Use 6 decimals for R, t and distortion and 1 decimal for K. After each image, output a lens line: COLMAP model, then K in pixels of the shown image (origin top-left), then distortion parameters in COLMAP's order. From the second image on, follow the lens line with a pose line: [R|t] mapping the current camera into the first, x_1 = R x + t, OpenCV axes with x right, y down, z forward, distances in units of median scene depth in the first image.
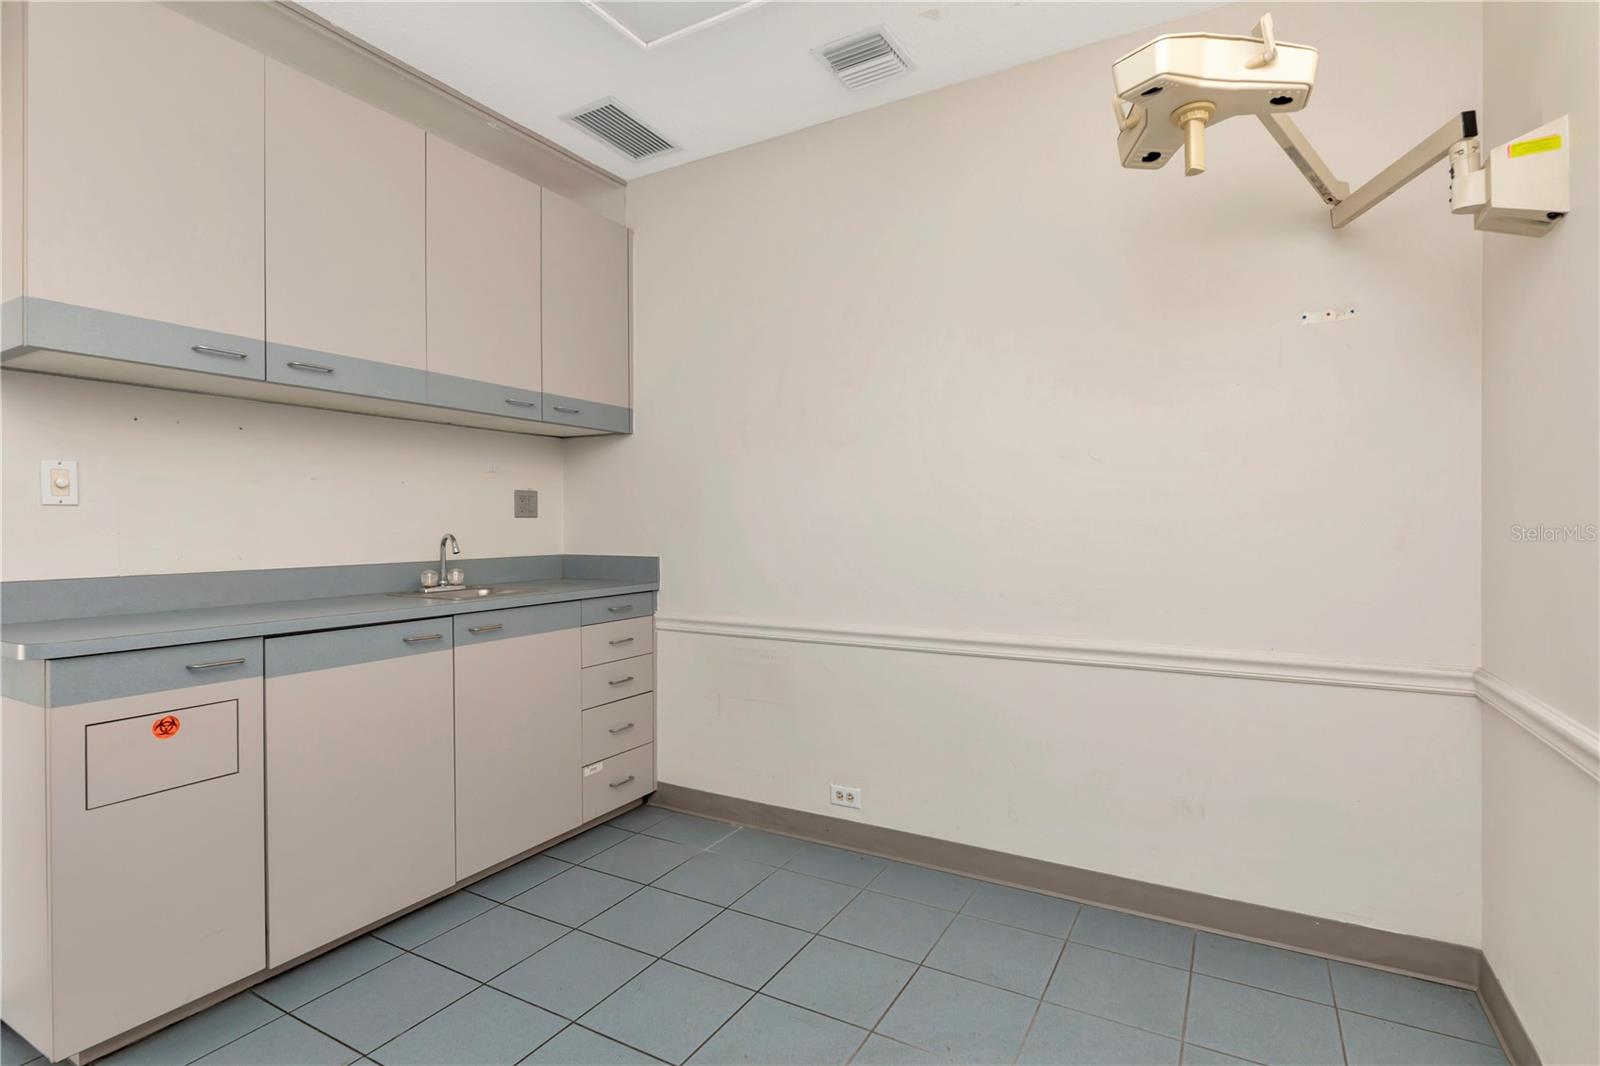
lens RADIAL K [[771.0, 0, 804.7], [0, 771.0, 526.2], [0, 0, 1]] dist [0.012086, -0.003302]
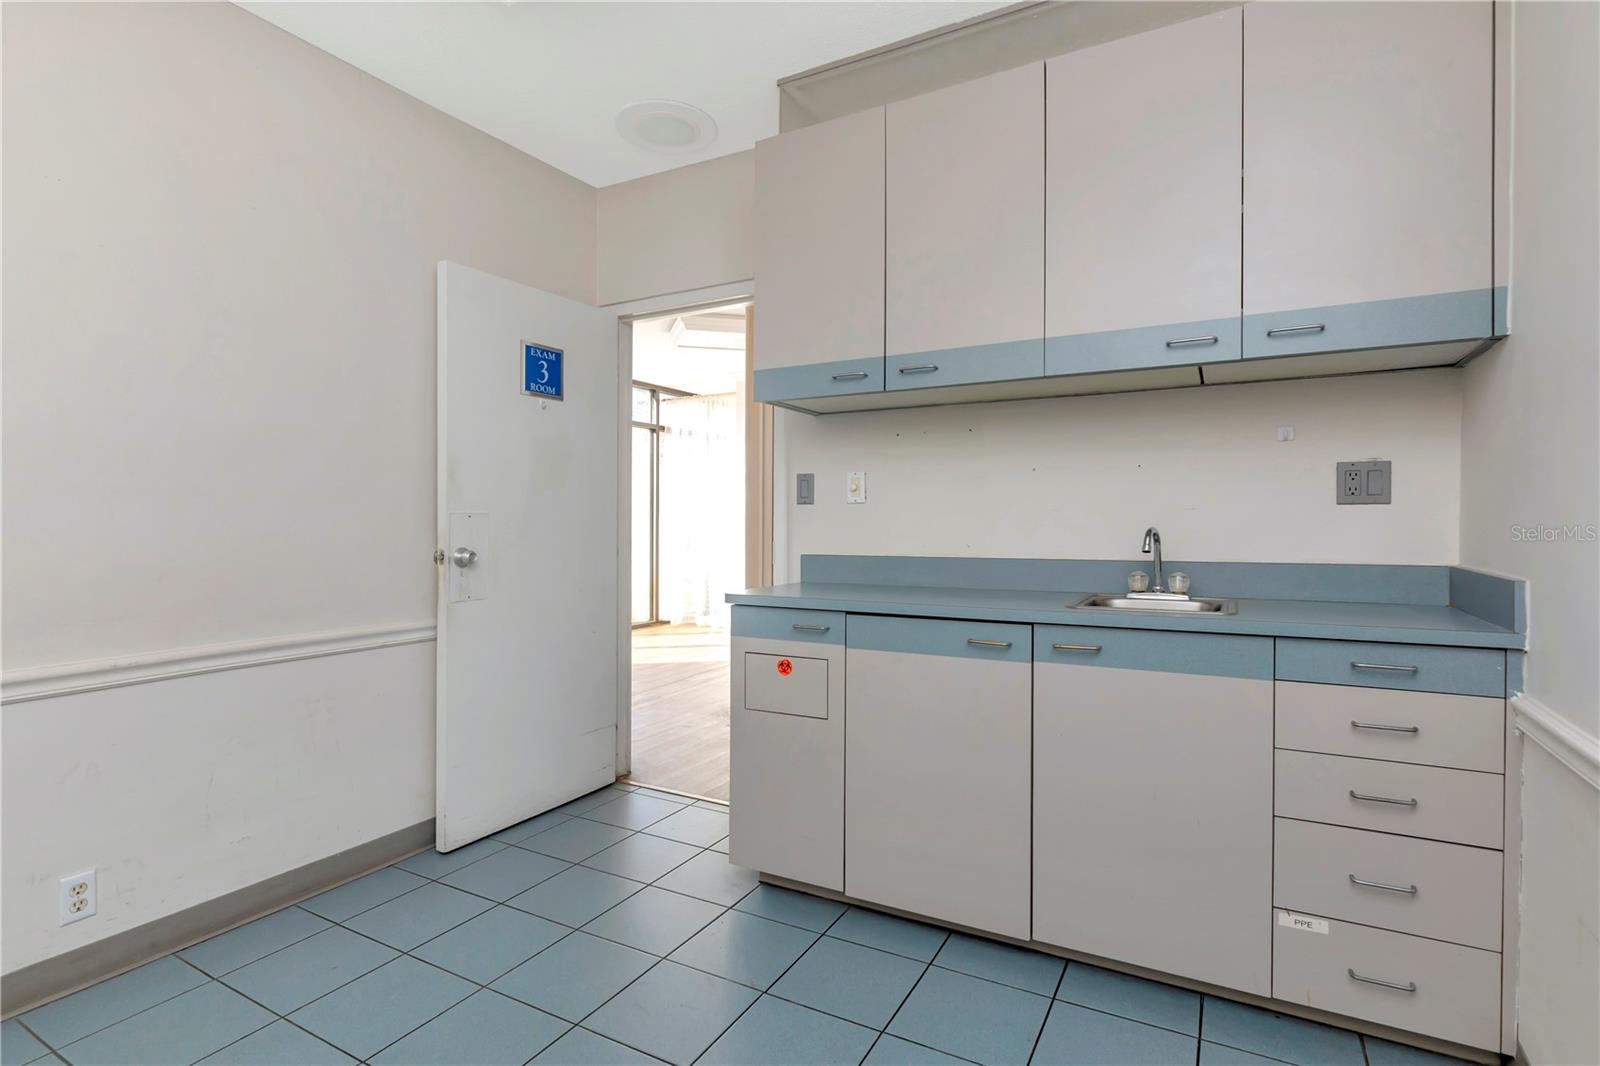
lens RADIAL K [[771.0, 0, 728.7], [0, 771.0, 521.4], [0, 0, 1]] dist [0.012086, -0.003302]
pose [[0.018526, 0.005726, -0.999812, 0.318387], [0.001367, 0.999983, 0.005752, -0.001594], [0.999827, -0.001473, 0.018517, 0.540495]]
